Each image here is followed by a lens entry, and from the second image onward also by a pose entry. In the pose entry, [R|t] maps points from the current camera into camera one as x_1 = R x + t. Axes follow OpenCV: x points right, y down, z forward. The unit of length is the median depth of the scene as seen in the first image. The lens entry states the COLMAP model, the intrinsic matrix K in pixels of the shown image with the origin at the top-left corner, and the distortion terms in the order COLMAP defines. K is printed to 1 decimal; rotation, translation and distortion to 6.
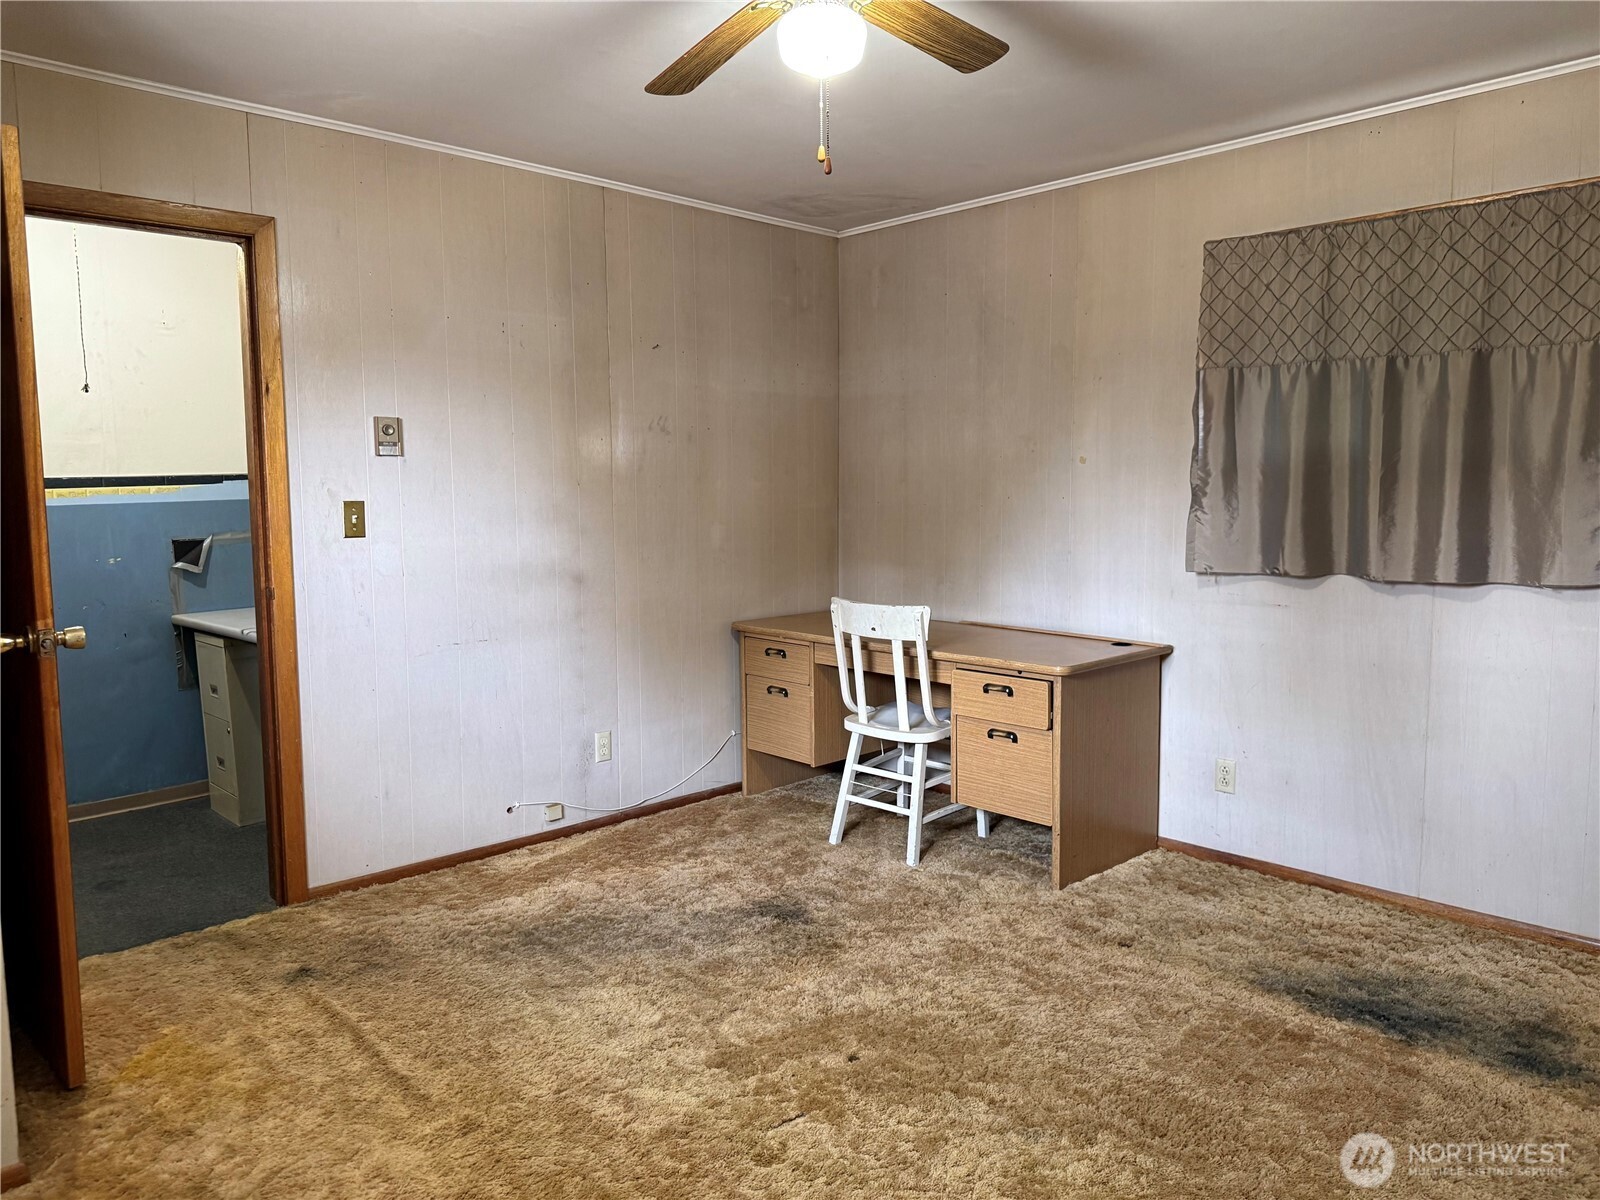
lens RADIAL K [[1087.9, 0, 800.0], [0, 1087.9, 600.0], [0, 0, 1]] dist [-0.031793, -0.003550]
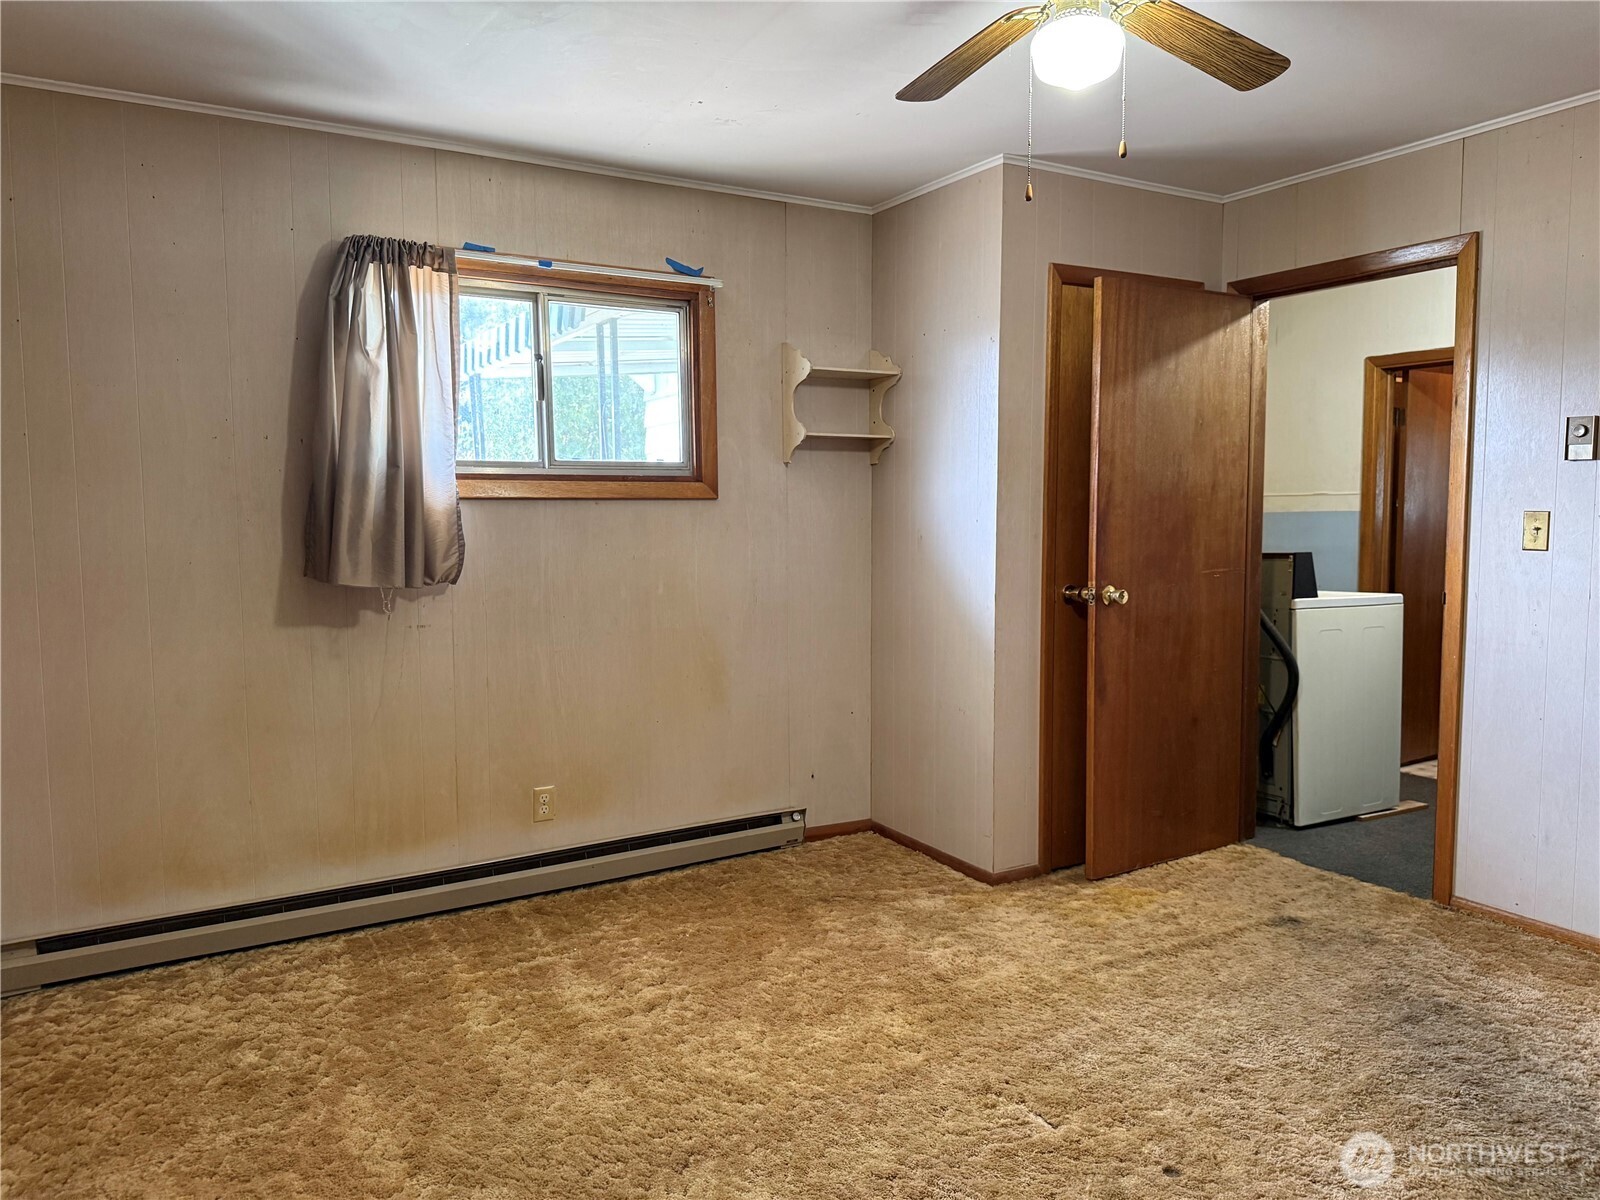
lens RADIAL K [[1087.9, 0, 800.0], [0, 1087.9, 600.0], [0, 0, 1]] dist [-0.031793, -0.003550]
pose [[-0.251479, 0.090316, -0.963640, 0.670237], [-0.087906, 0.989390, 0.115670, -0.070637], [0.963862, 0.113799, -0.240872, 0.658413]]
